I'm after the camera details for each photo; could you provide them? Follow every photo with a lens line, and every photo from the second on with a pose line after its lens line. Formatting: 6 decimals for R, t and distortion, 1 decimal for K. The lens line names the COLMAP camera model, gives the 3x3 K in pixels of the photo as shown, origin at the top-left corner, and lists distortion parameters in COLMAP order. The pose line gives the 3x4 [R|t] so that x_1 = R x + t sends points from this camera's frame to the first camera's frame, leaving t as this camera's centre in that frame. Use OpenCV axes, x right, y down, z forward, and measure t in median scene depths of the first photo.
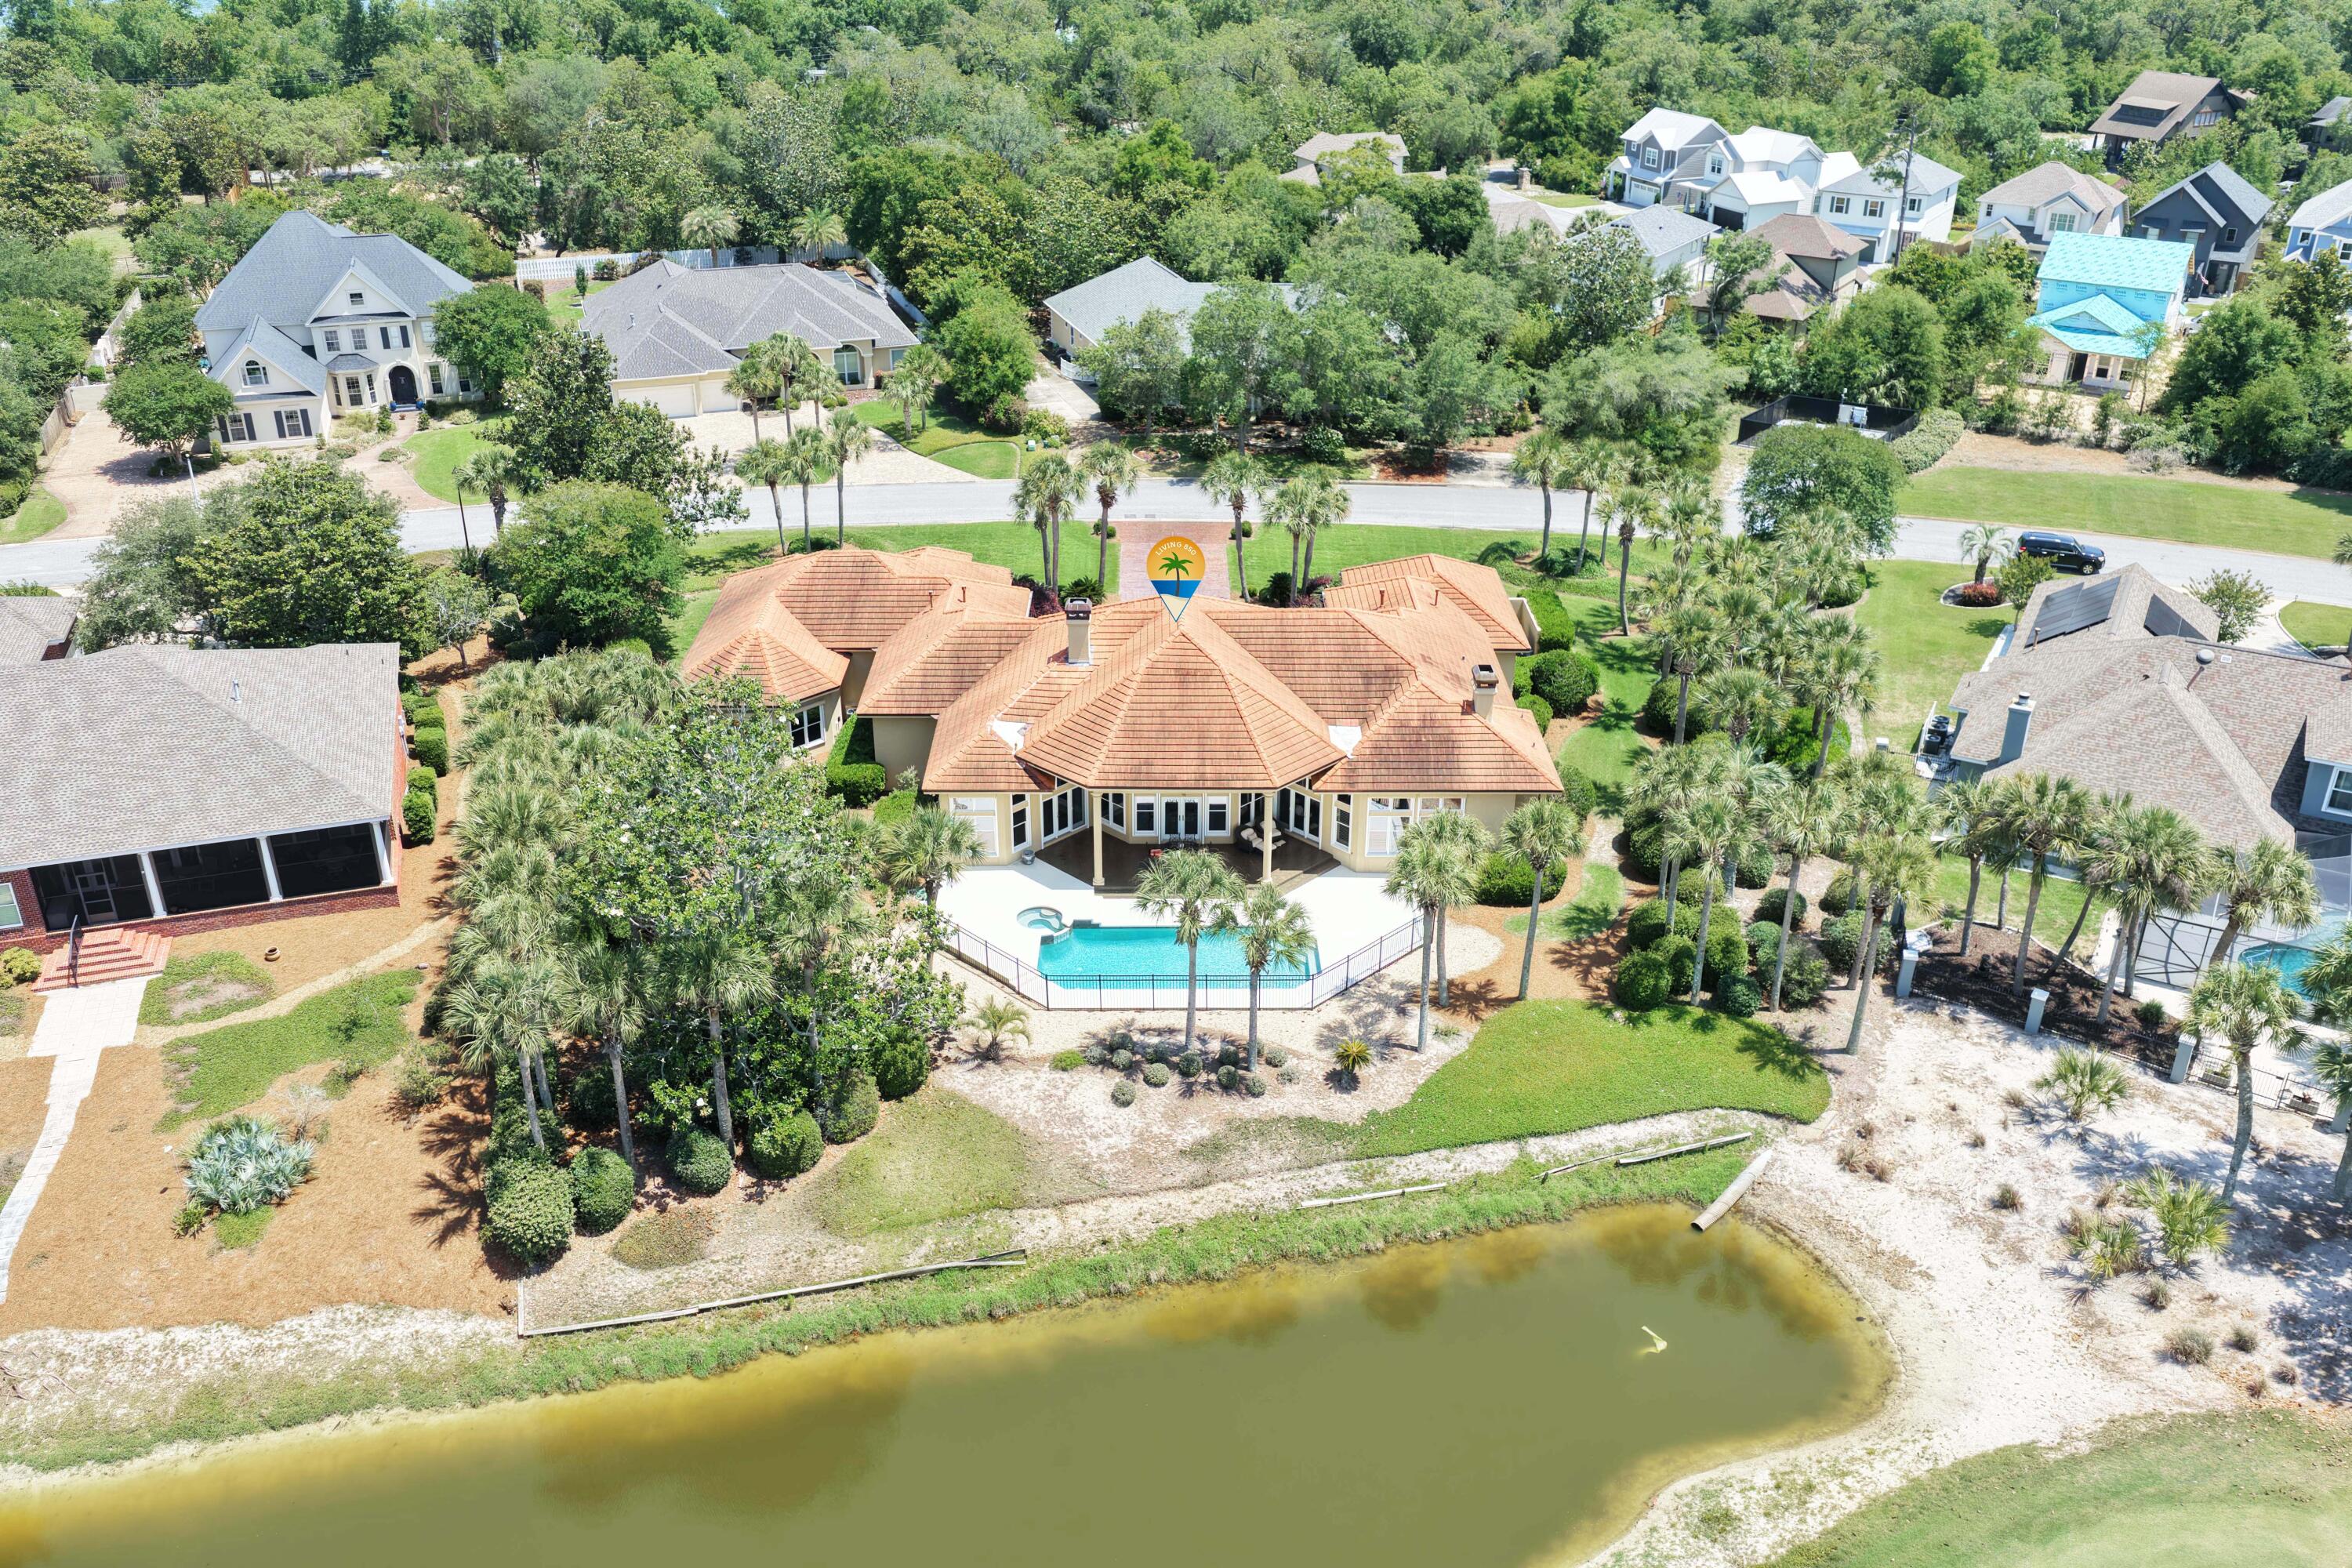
lens RADIAL K [[1966.3, 0, 1181.1], [0, 1966.3, 788.7], [0, 0, 1]] dist [-0.010987, 0.040176]
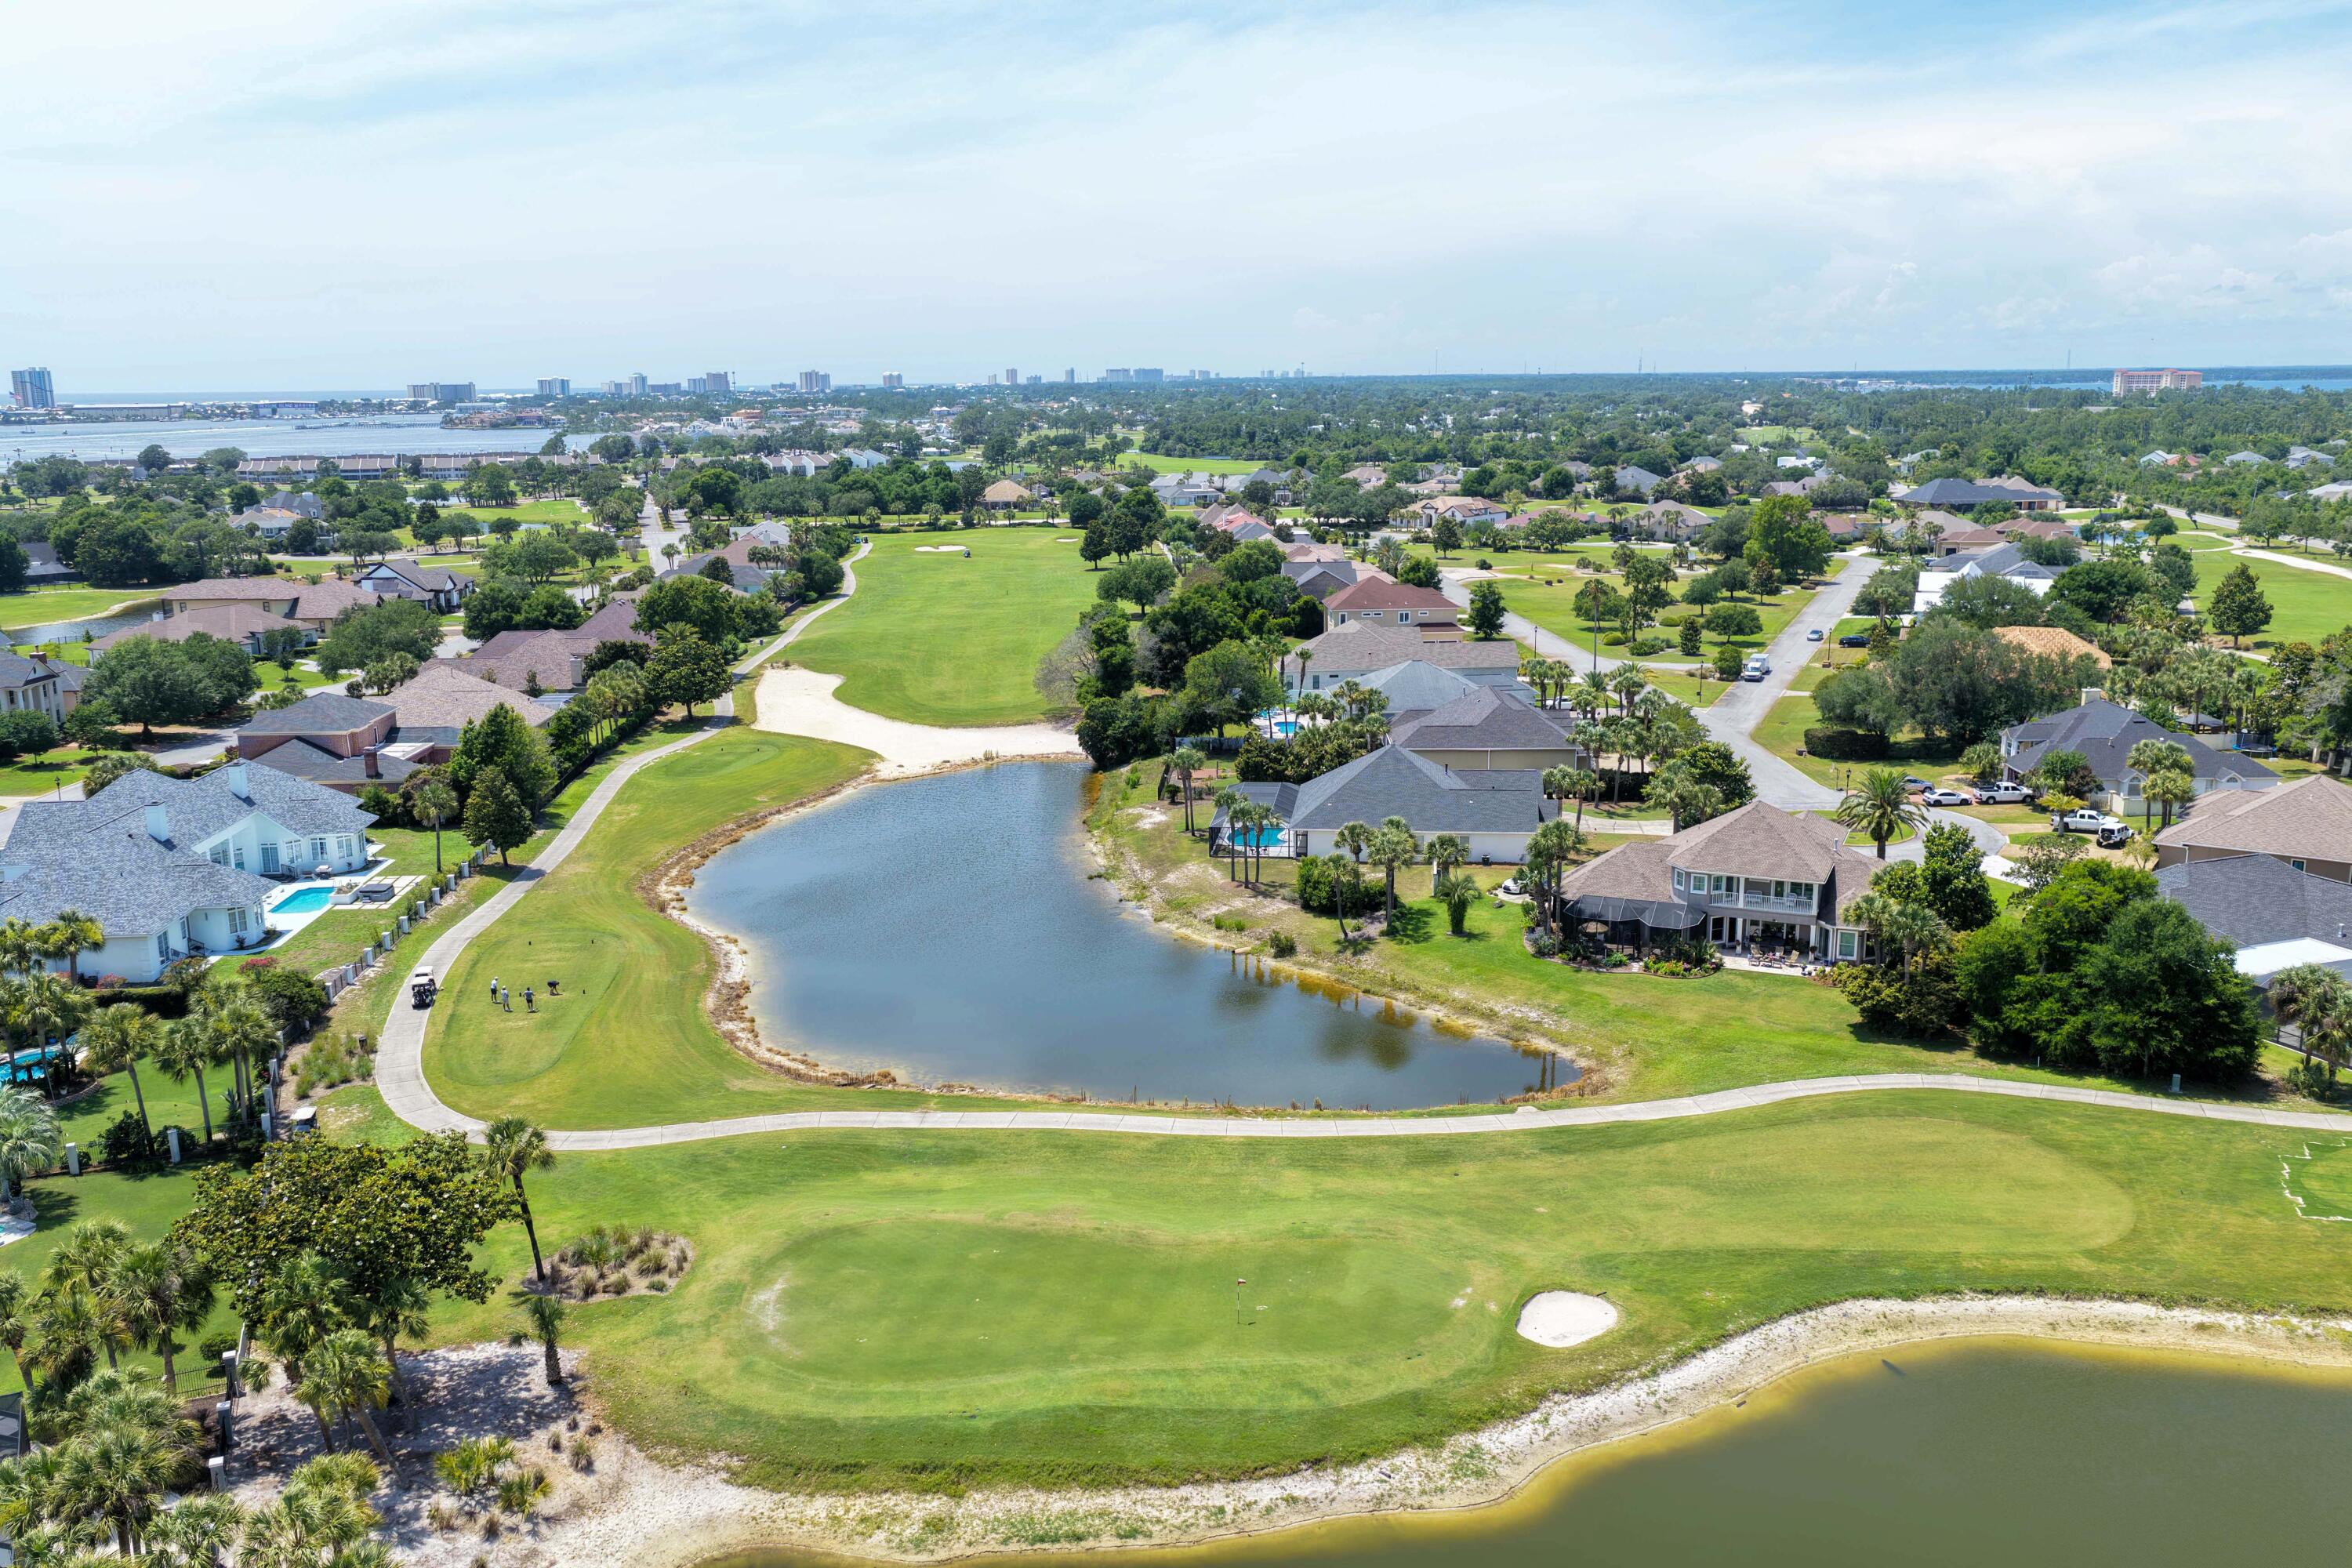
lens RADIAL K [[1966.3, 0, 1167.2], [0, 1966.3, 788.0], [0, 0, 1]] dist [-0.010987, 0.040176]
pose [[-0.839651, -0.108591, 0.532159, -0.409946], [0.248719, 0.794156, 0.554487, -0.577125], [-0.482830, 0.597934, -0.639805, 1.013812]]
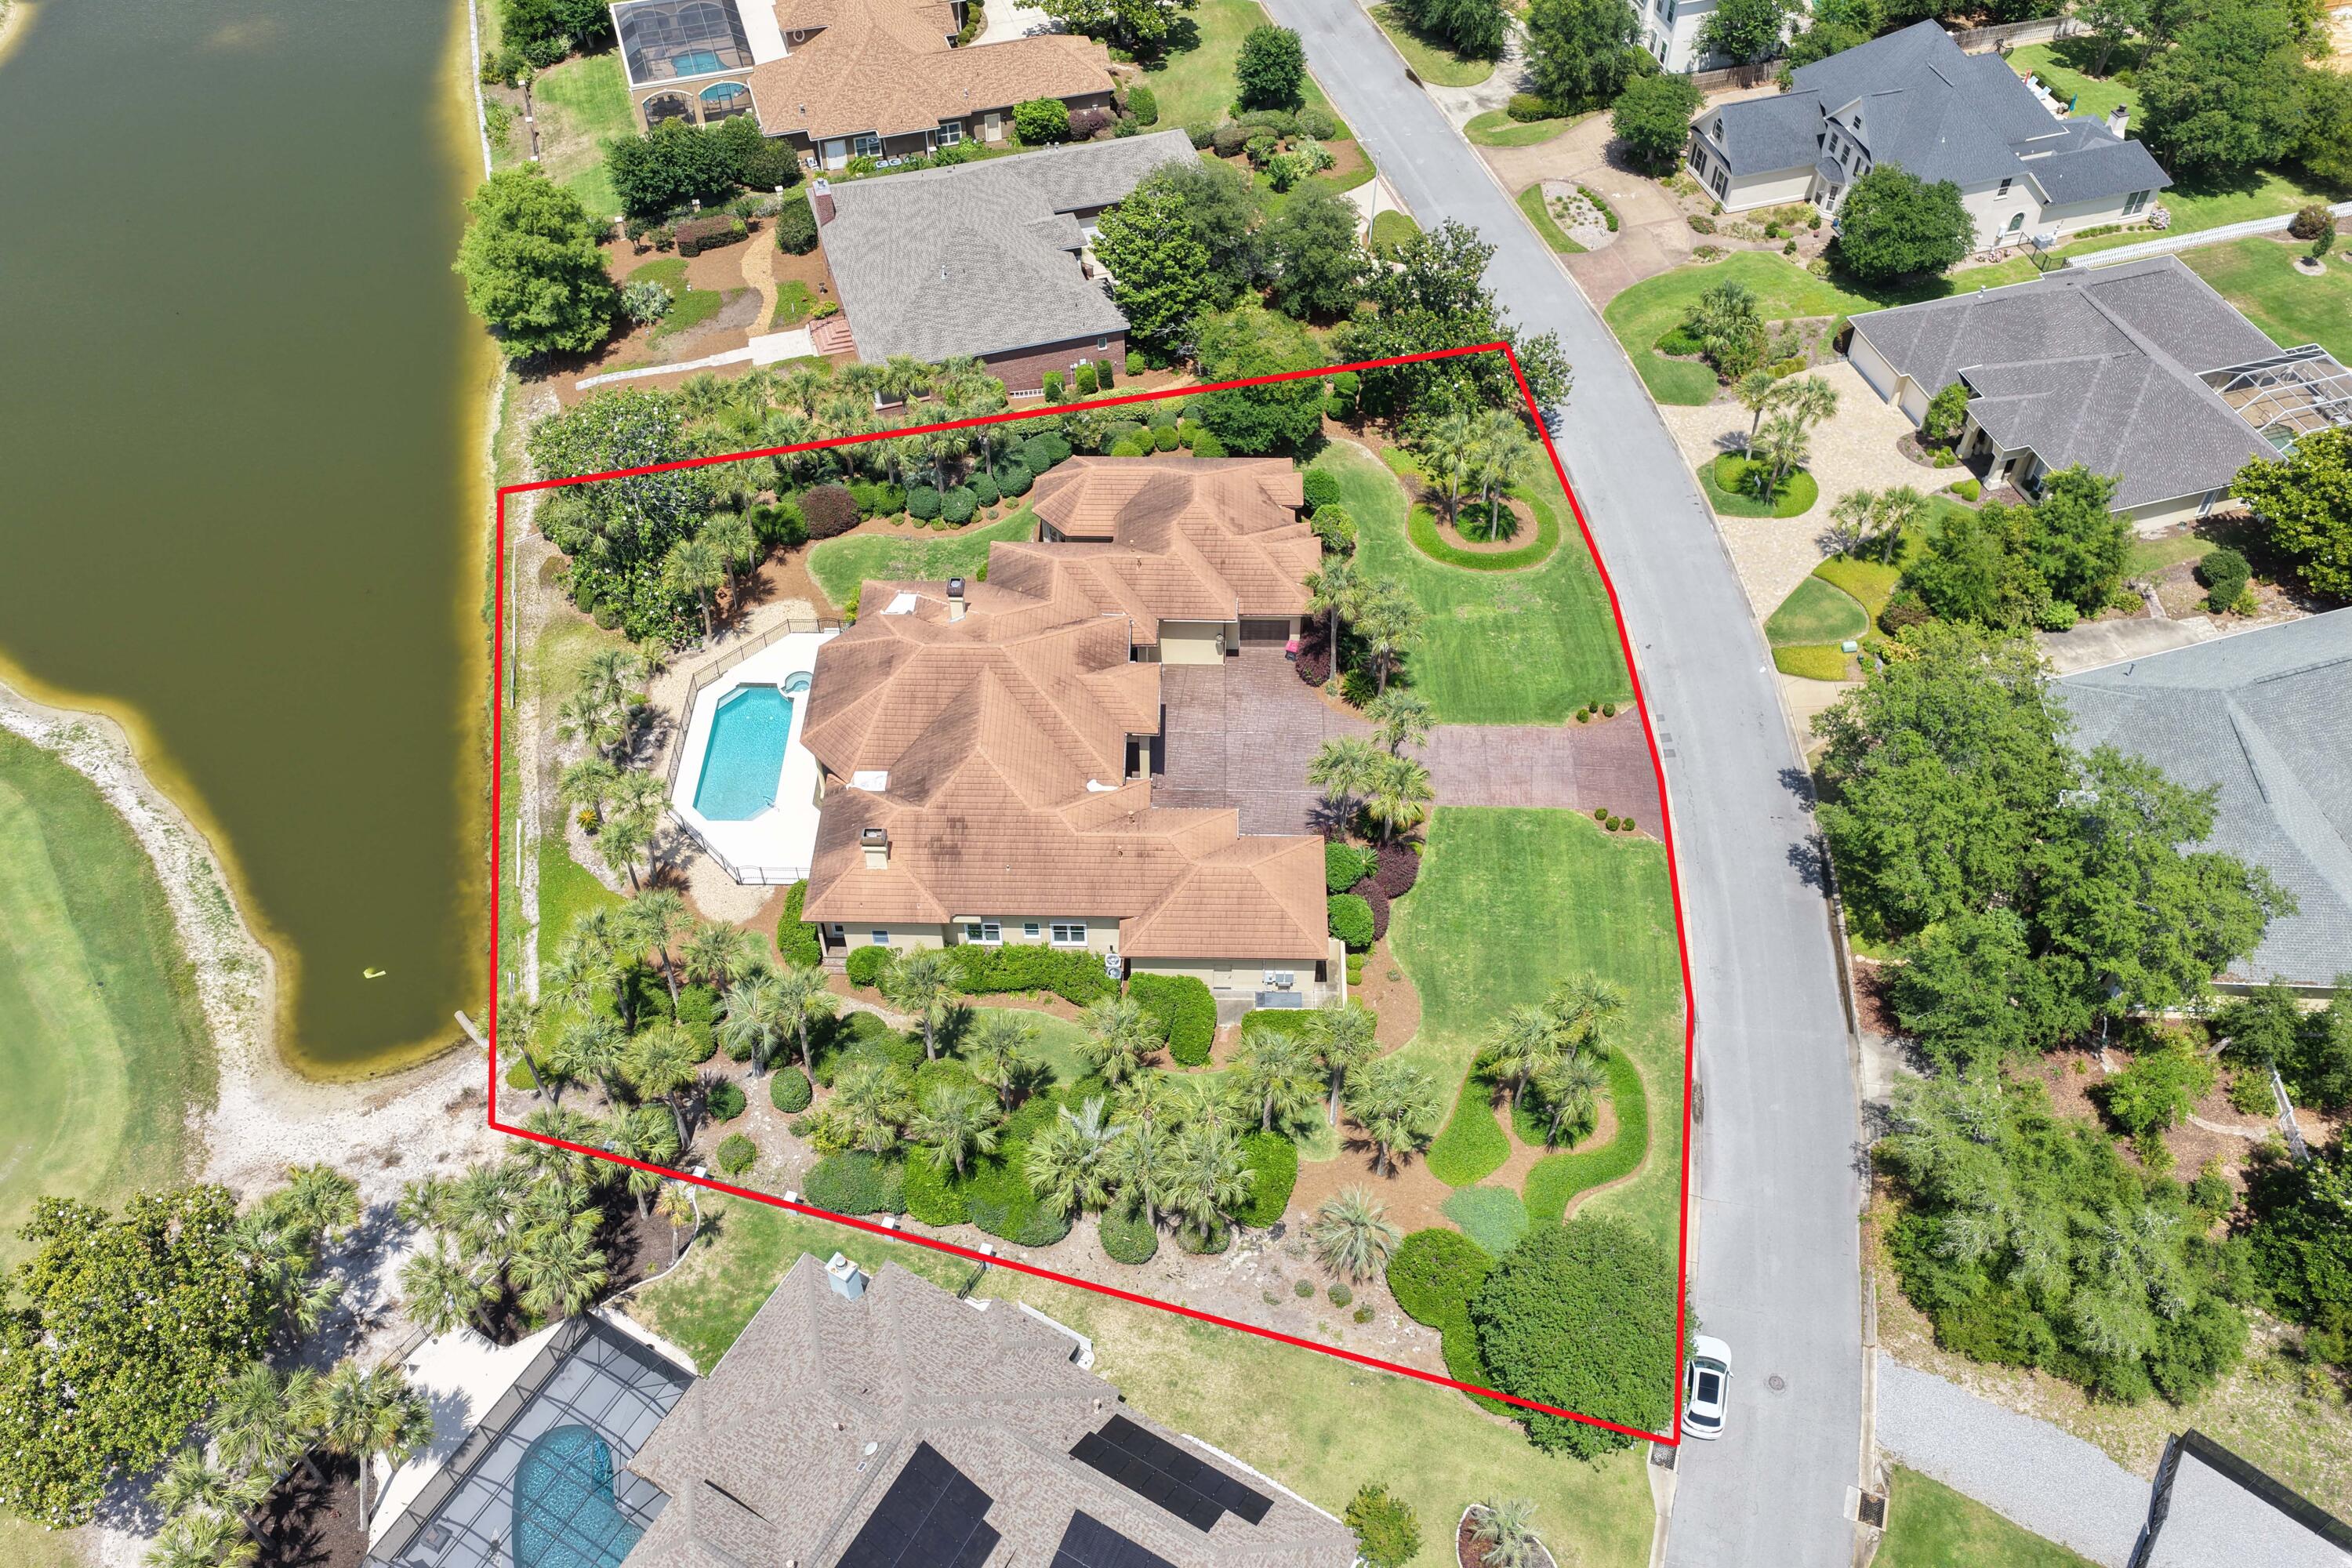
lens RADIAL K [[1966.3, 0, 1184.8], [0, 1966.3, 782.3], [0, 0, 1]] dist [-0.010987, 0.040176]
pose [[-0.028359, 0.740237, -0.671748, 0.954686], [-0.444440, 0.592603, 0.671785, -0.995519], [0.895360, 0.317603, 0.312185, 0.777188]]
